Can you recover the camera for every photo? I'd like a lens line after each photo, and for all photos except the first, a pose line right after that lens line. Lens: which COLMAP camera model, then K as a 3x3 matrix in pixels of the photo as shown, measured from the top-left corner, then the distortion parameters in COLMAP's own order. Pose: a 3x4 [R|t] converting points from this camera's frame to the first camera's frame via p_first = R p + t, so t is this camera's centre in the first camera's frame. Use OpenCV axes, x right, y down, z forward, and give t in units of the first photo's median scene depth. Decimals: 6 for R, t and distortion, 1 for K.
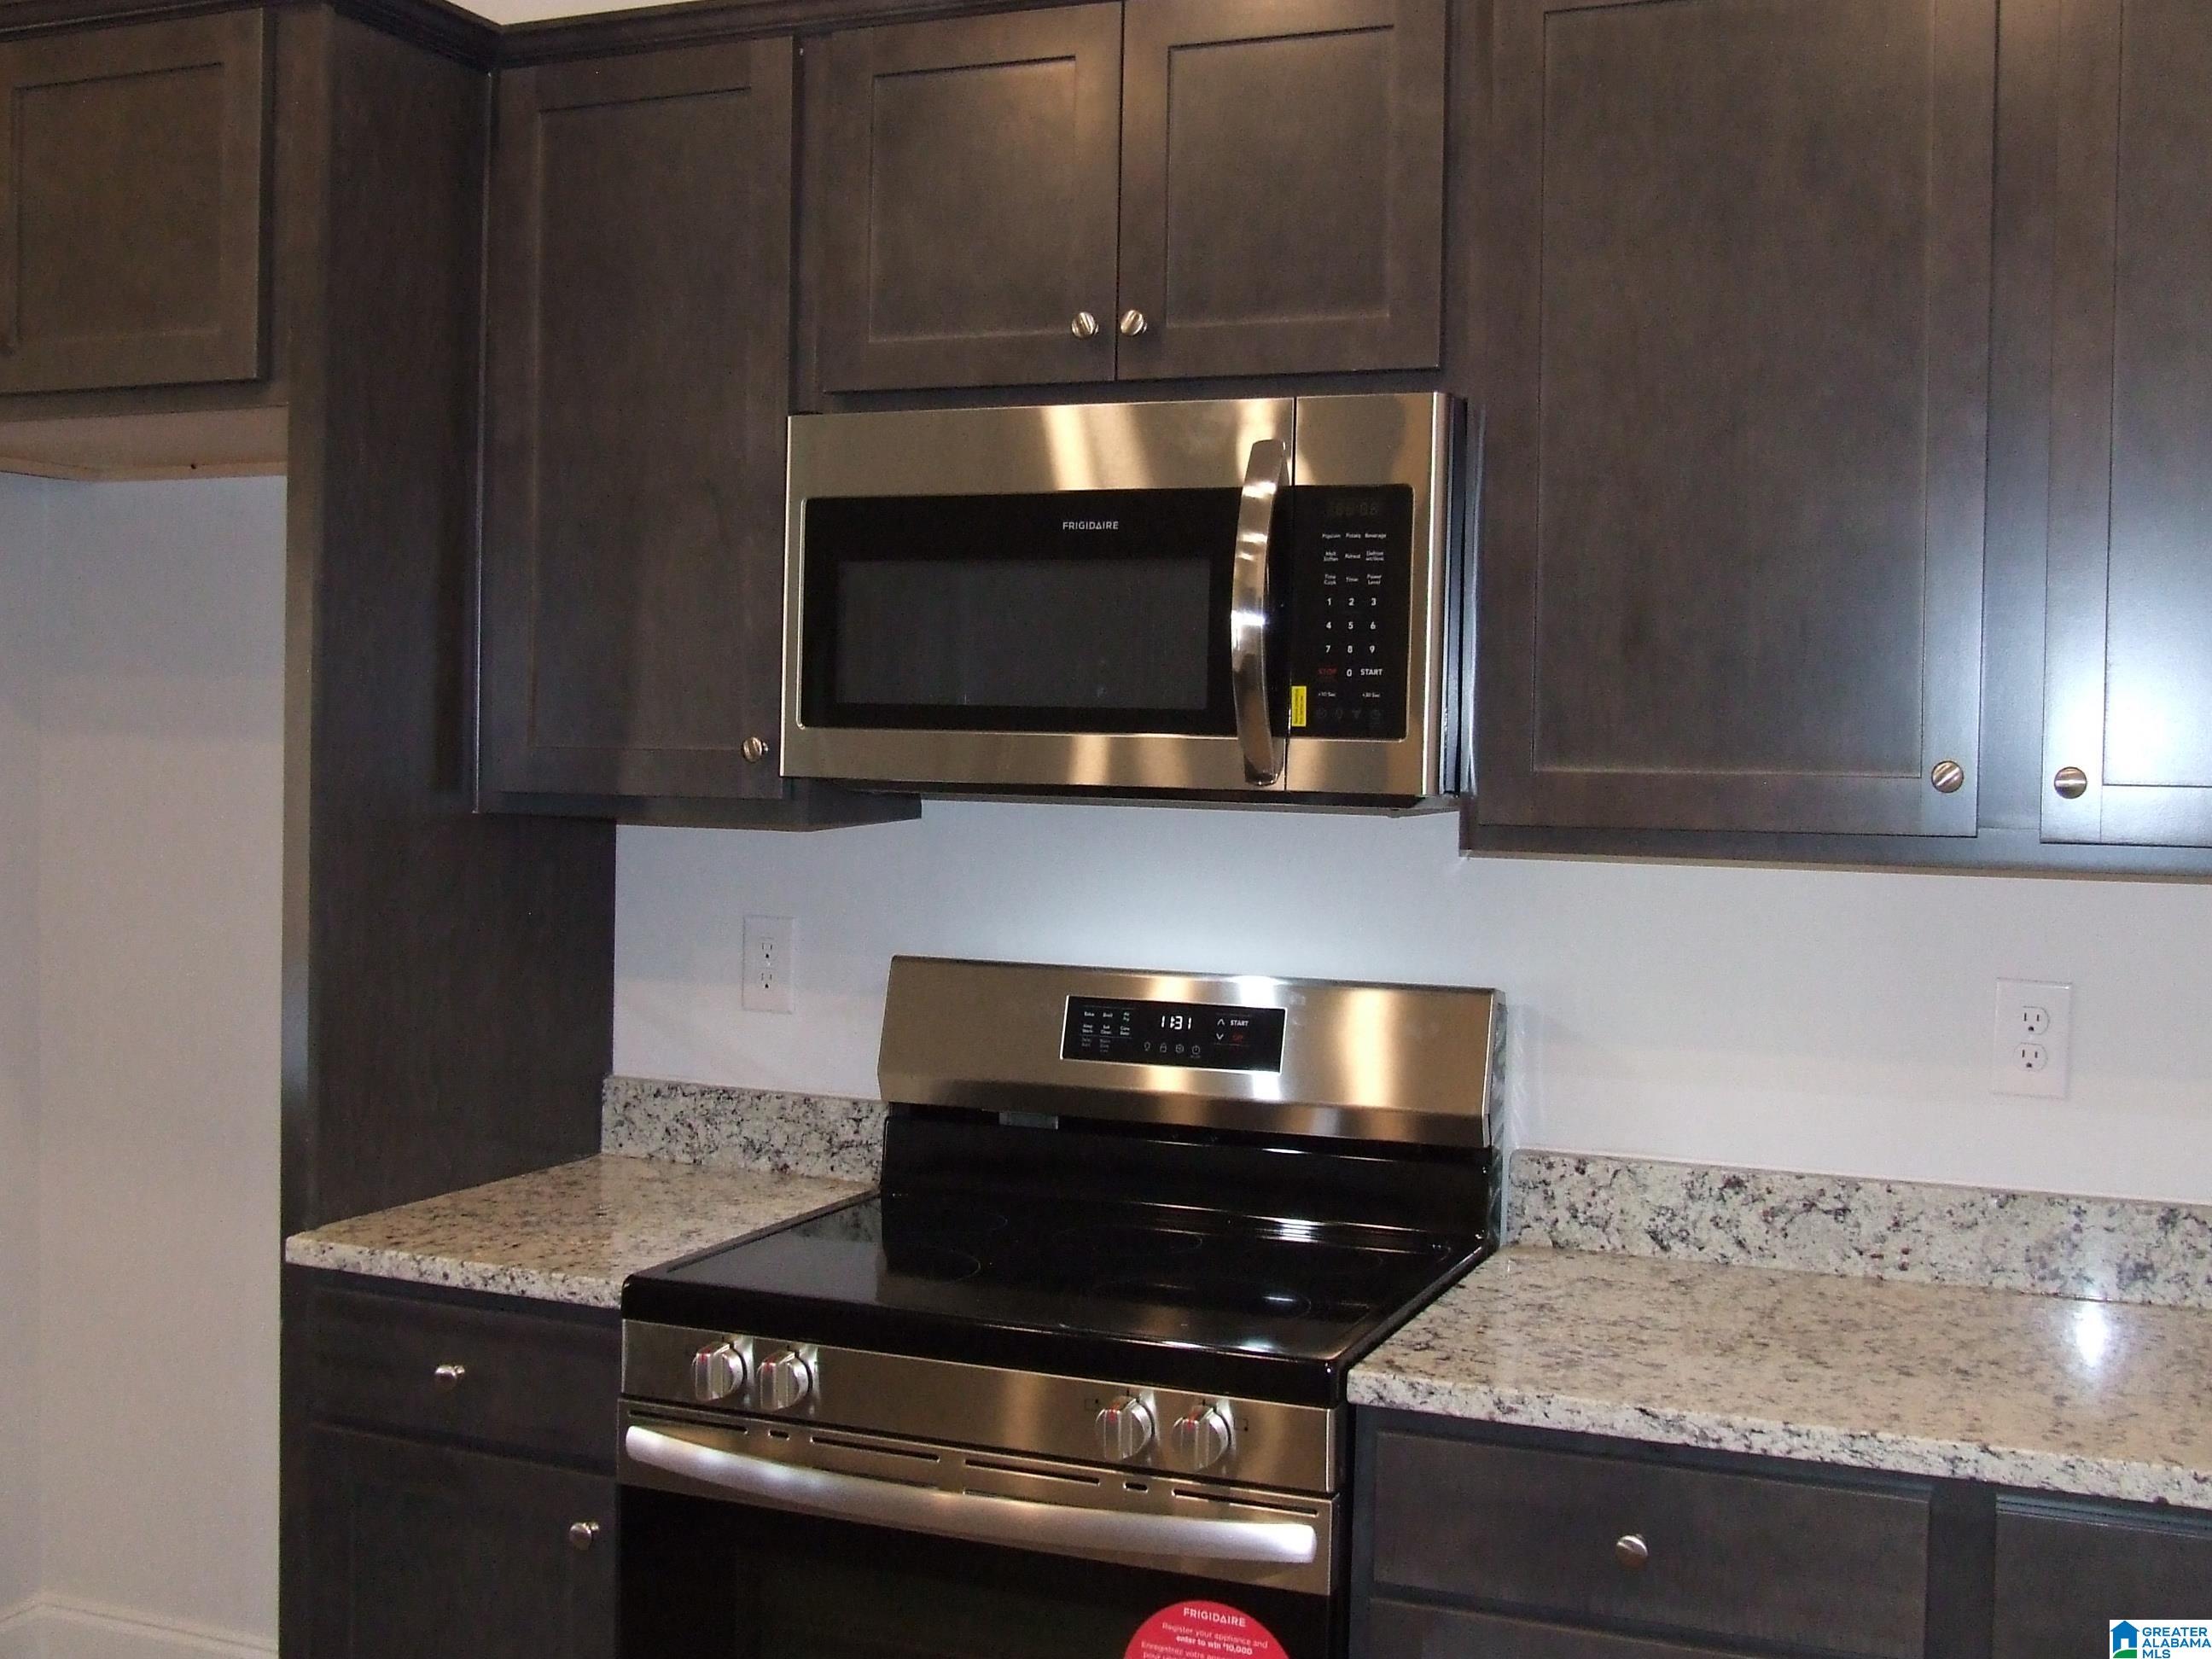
lens RADIAL K [[2435.2, 0, 1093.1], [0, 2435.2, 790.2], [0, 0, 1]] dist [-0.061603, 0.000000]
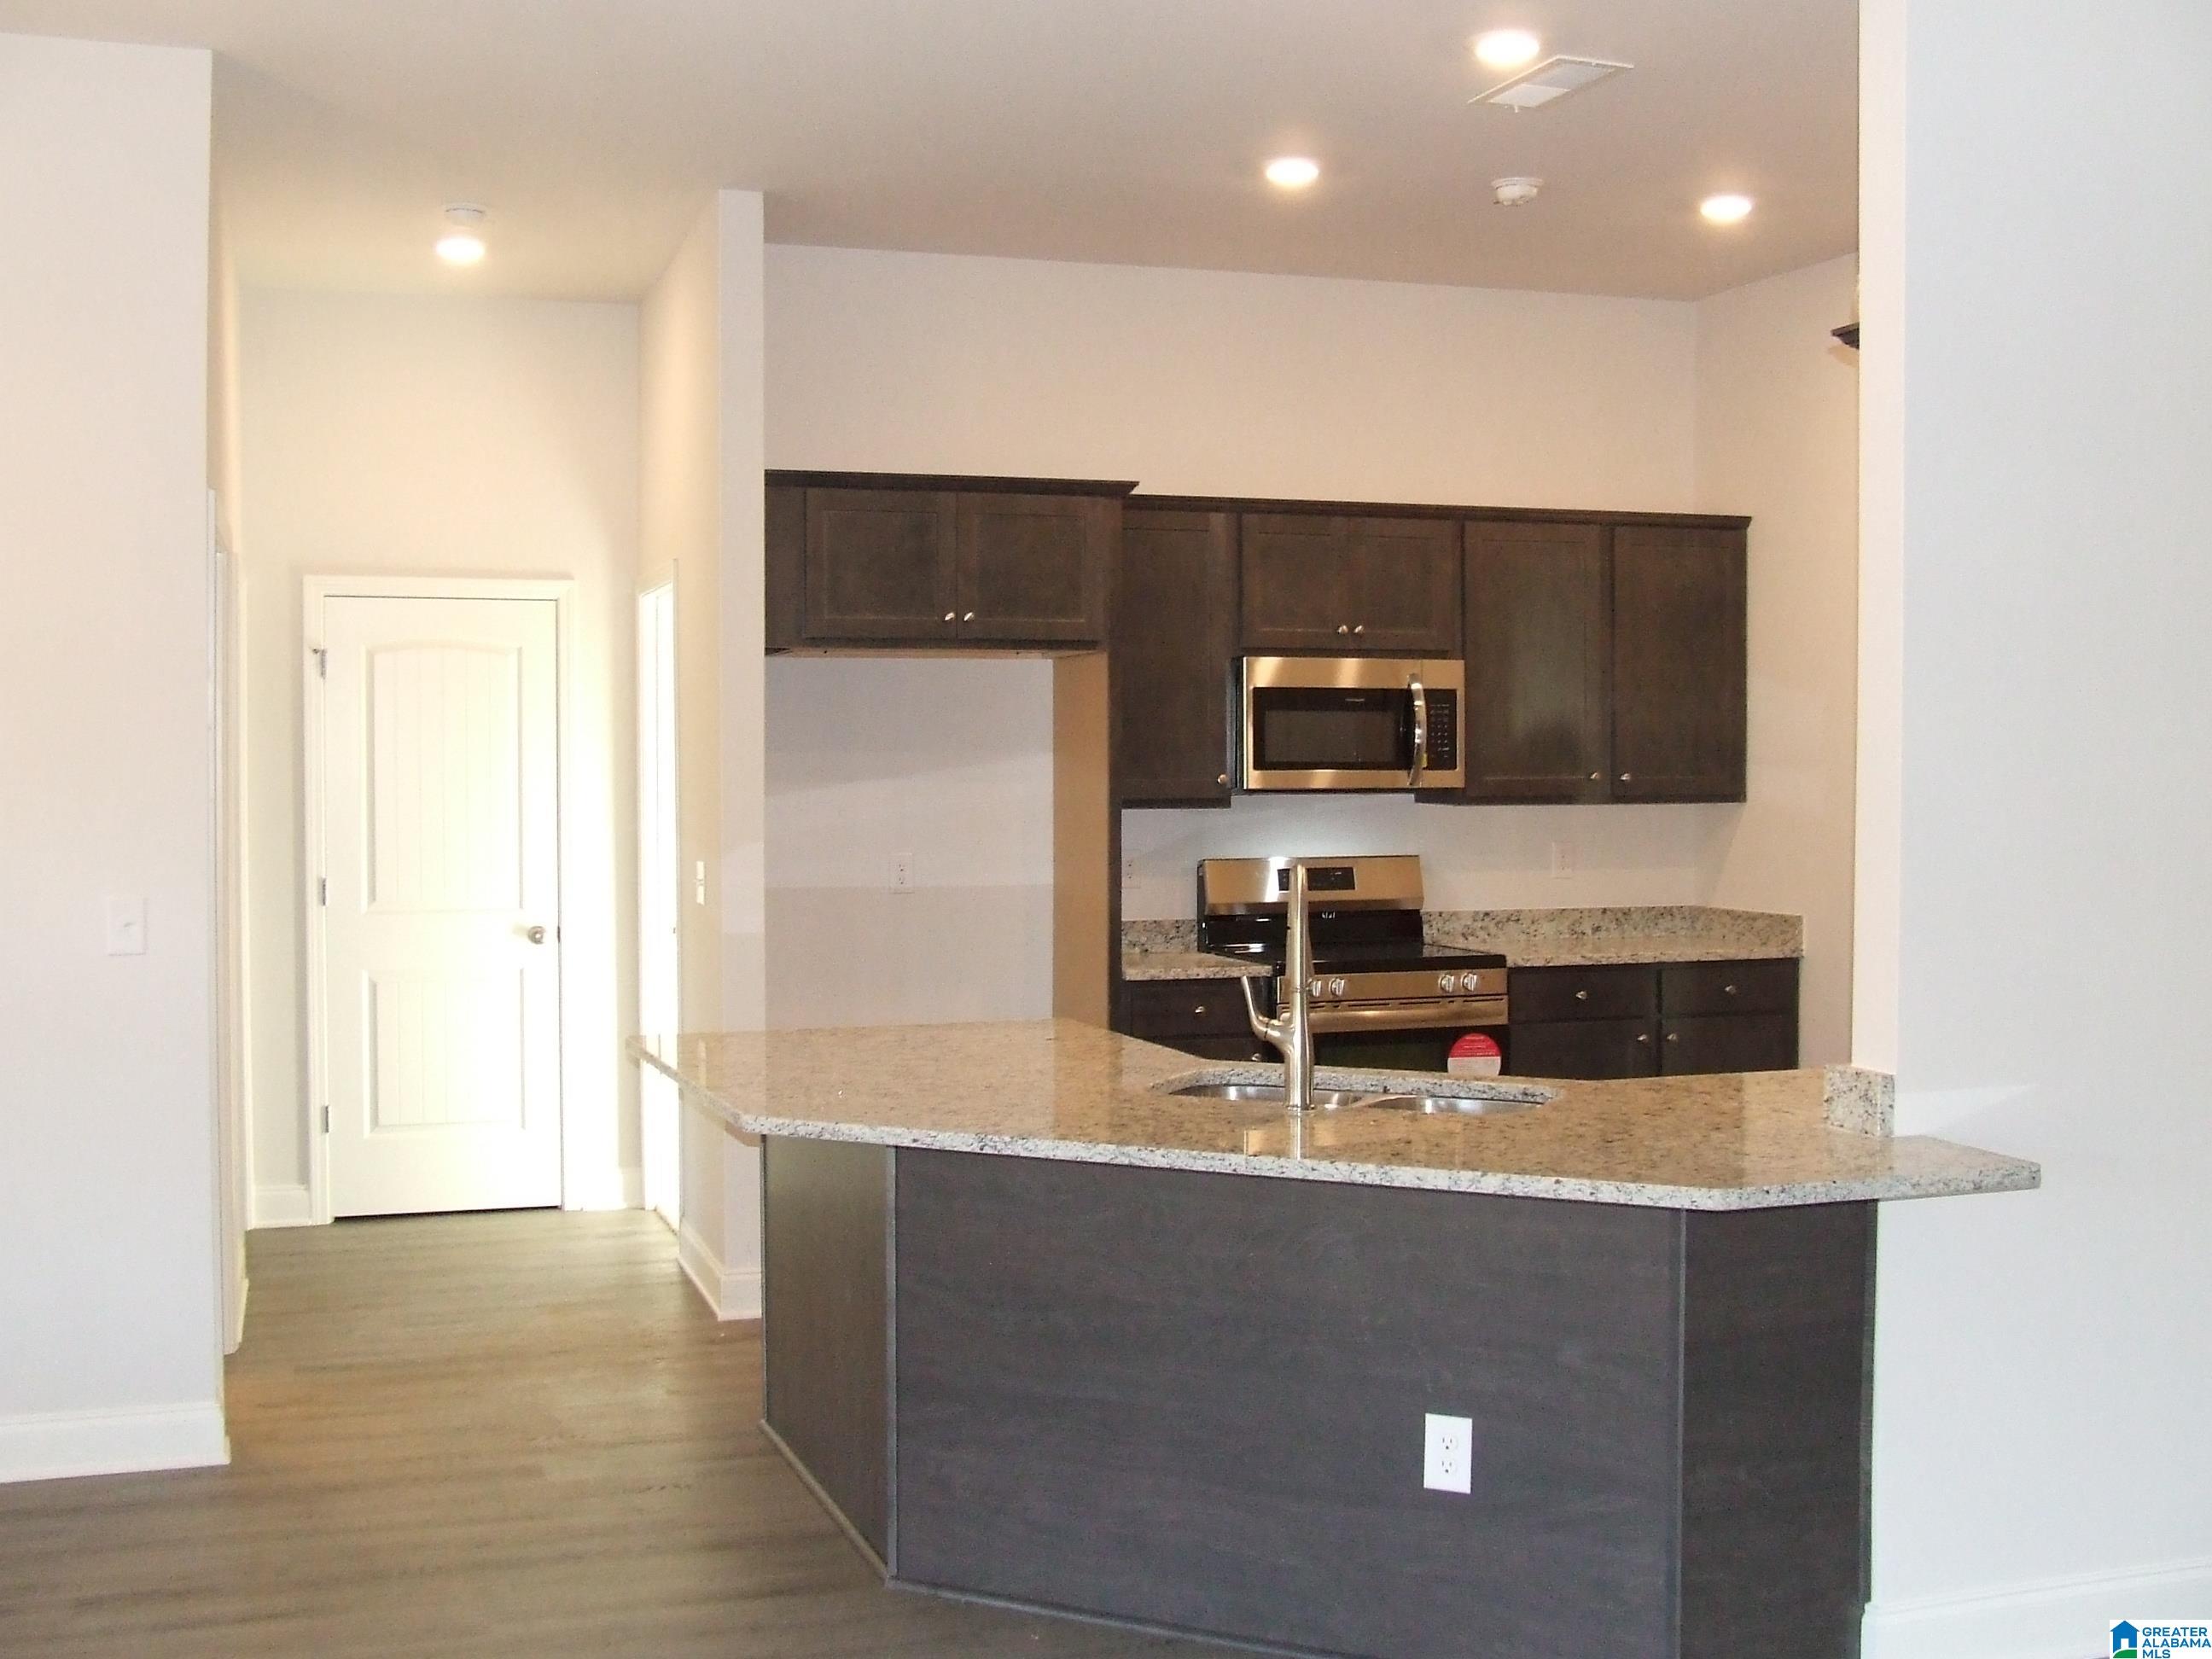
lens RADIAL K [[2435.2, 0, 1110.8], [0, 2435.2, 828.3], [0, 0, 1]] dist [-0.061603, 0.000000]
pose [[0.748348, -0.037734, 0.662232, -2.117043], [0.032857, 0.999264, 0.019809, -0.021354], [-0.662492, 0.006935, 0.749037, -0.975649]]
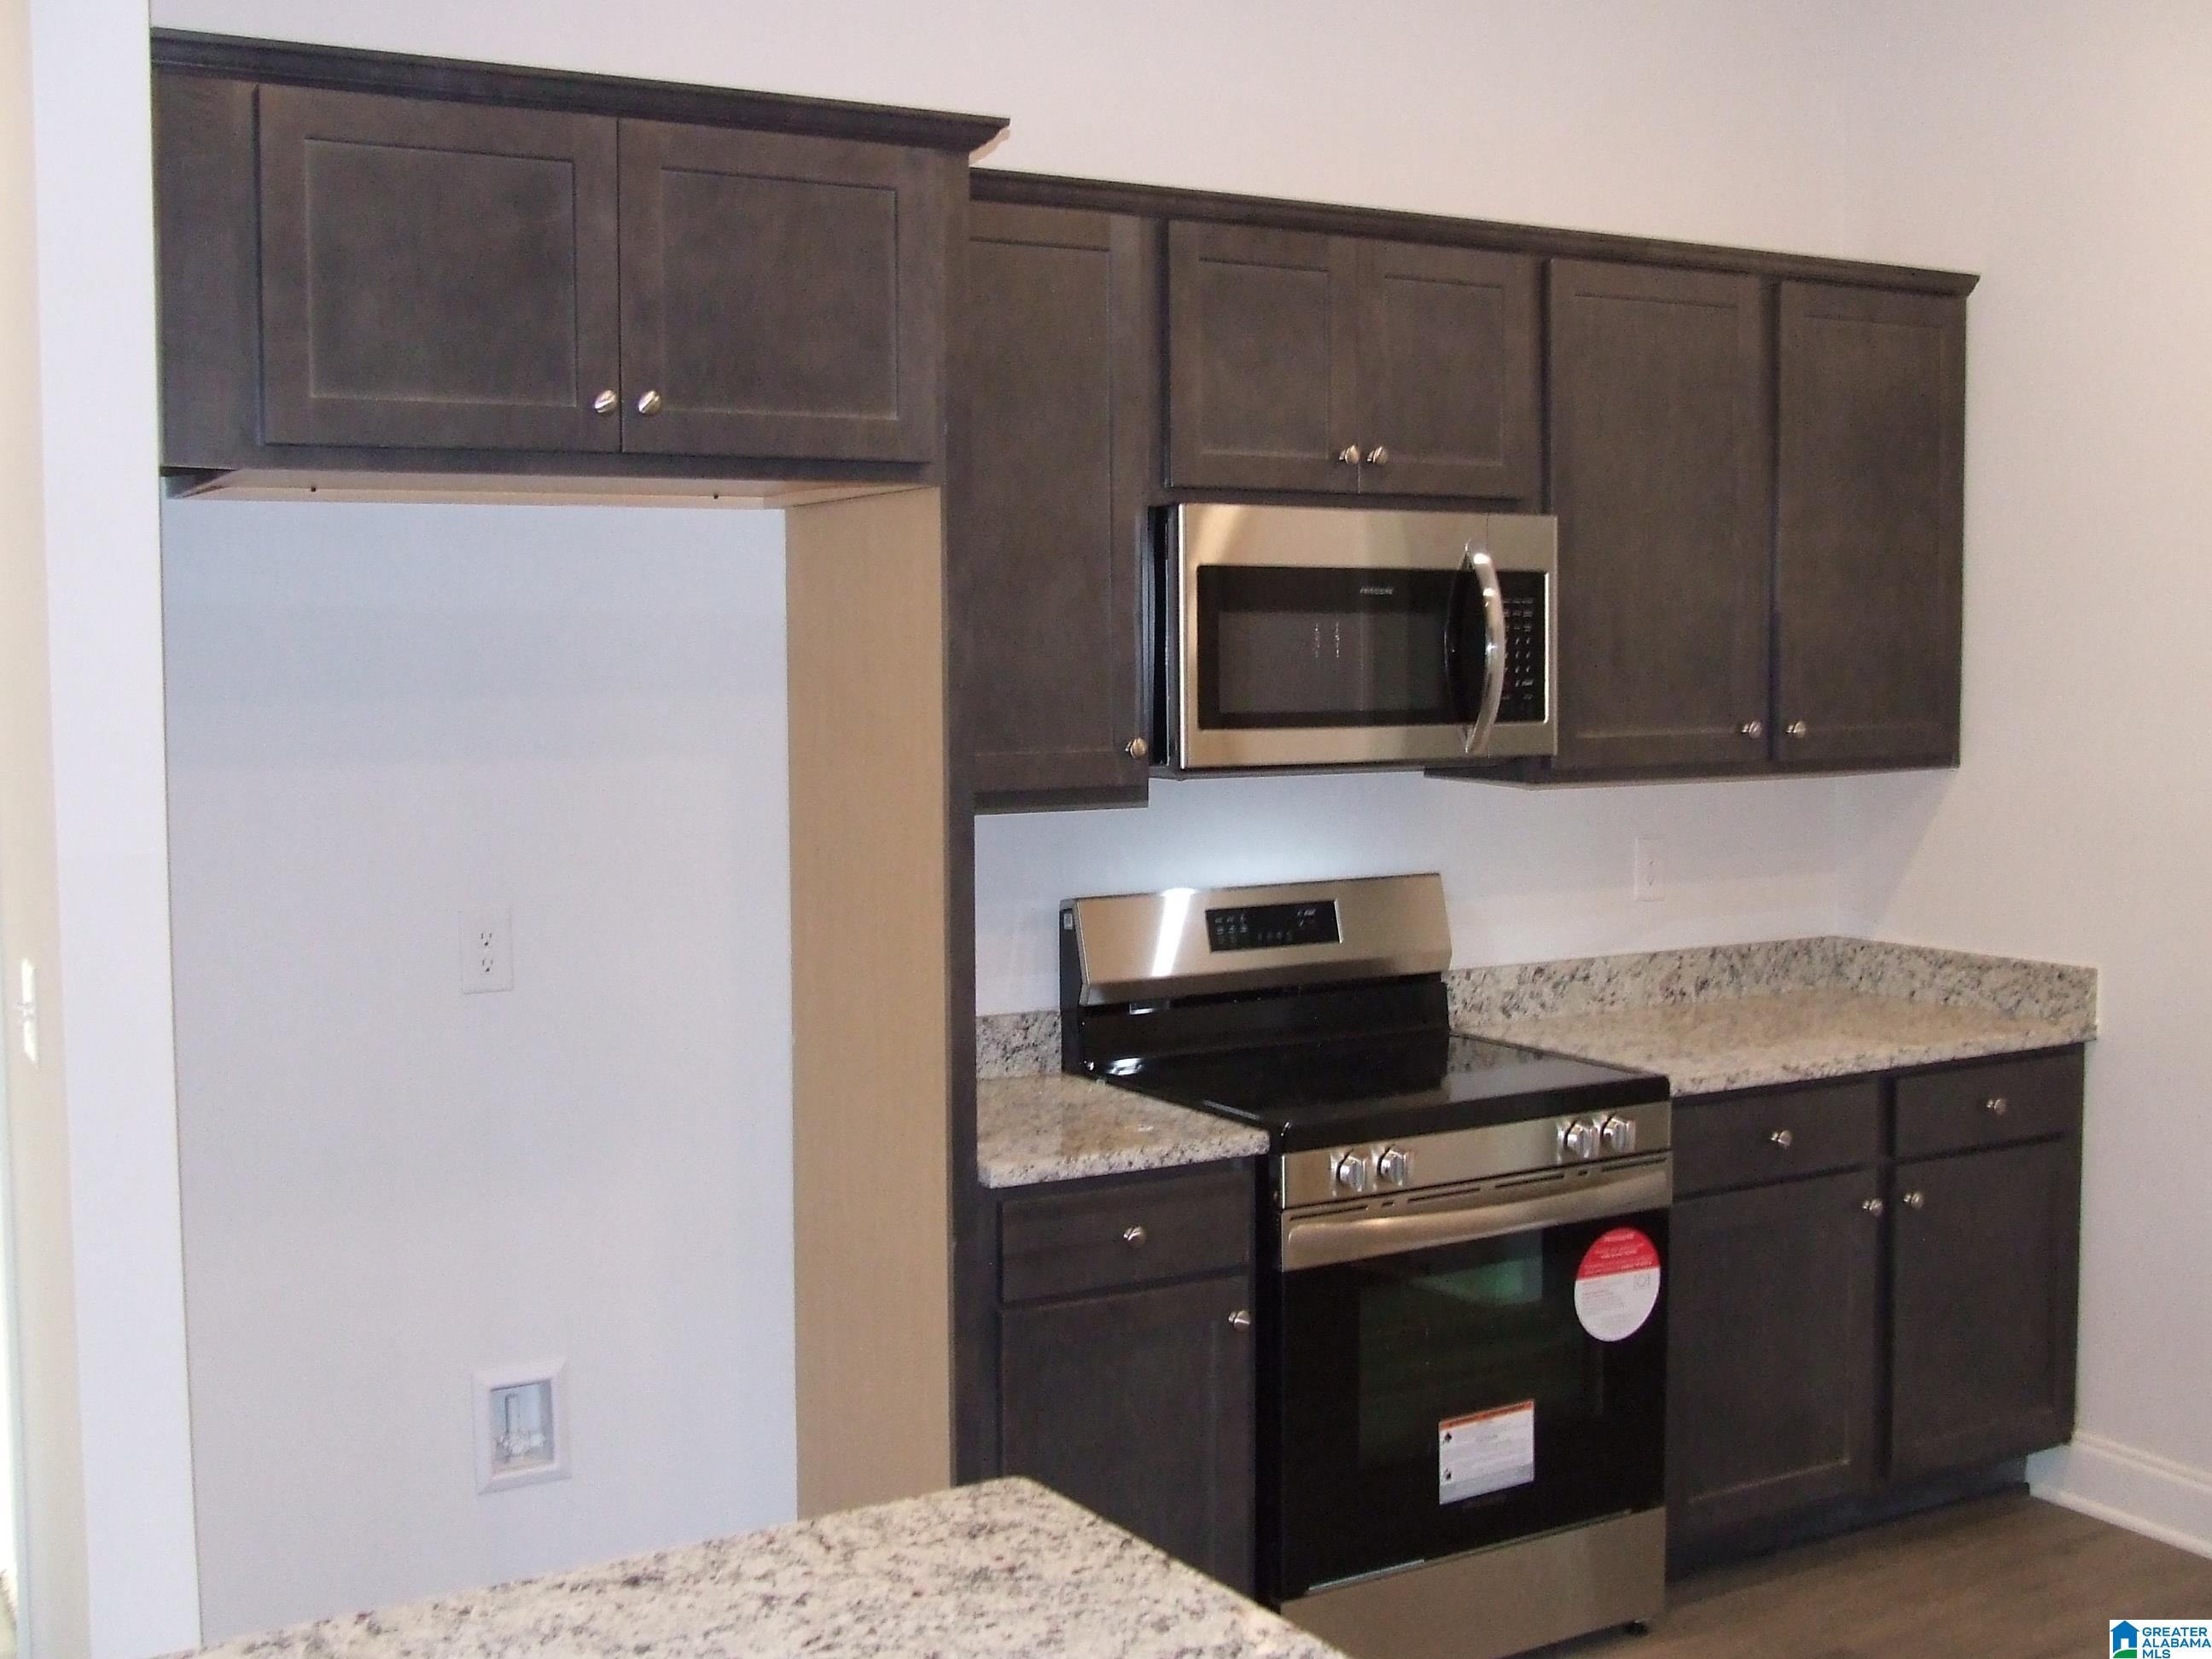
lens RADIAL K [[2435.2, 0, 1109.9], [0, 2435.2, 816.3], [0, 0, 1]] dist [-0.061603, 0.000000]
pose [[0.600835, -0.077400, 0.795617, -1.289473], [0.037102, 0.996929, 0.068965, -0.077242], [-0.798511, -0.011917, 0.601862, 0.212455]]
